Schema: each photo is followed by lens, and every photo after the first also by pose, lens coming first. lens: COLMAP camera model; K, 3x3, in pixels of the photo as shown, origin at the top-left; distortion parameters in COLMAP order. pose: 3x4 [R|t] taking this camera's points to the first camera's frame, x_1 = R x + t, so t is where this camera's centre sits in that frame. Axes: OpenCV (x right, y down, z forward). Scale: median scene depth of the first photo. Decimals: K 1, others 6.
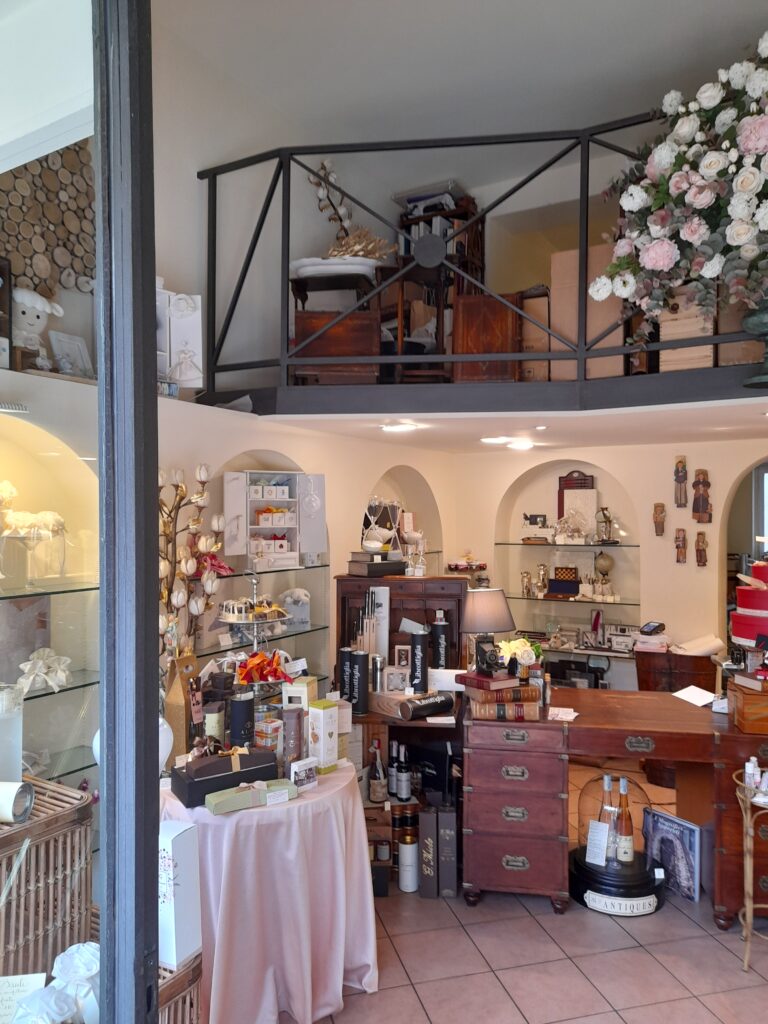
lens RADIAL K [[757.4, 0, 379.3], [0, 757.4, 514.0], [0, 0, 1]] dist [0.043849, -0.031850]
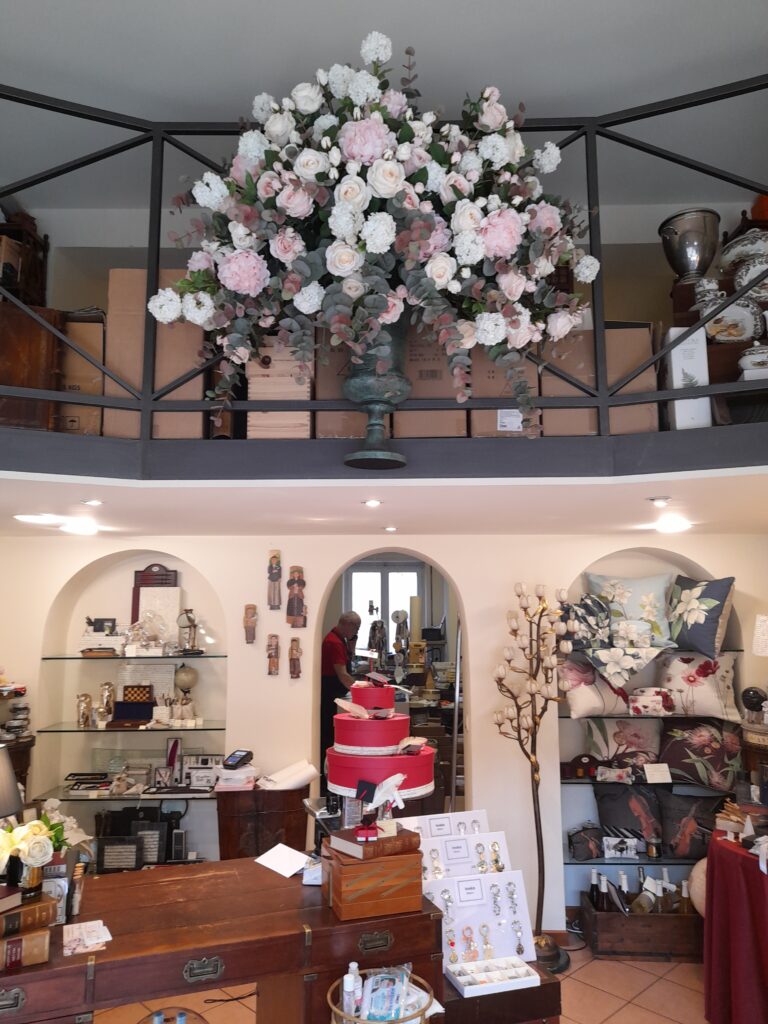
lens RADIAL K [[757.4, 0, 386.0], [0, 757.4, 514.7], [0, 0, 1]] dist [0.043849, -0.031850]
pose [[0.870408, 0.059545, 0.488716, 0.112565], [0.001679, 0.992294, -0.123890, -0.012455], [-0.492328, 0.108656, 0.863601, 0.259092]]
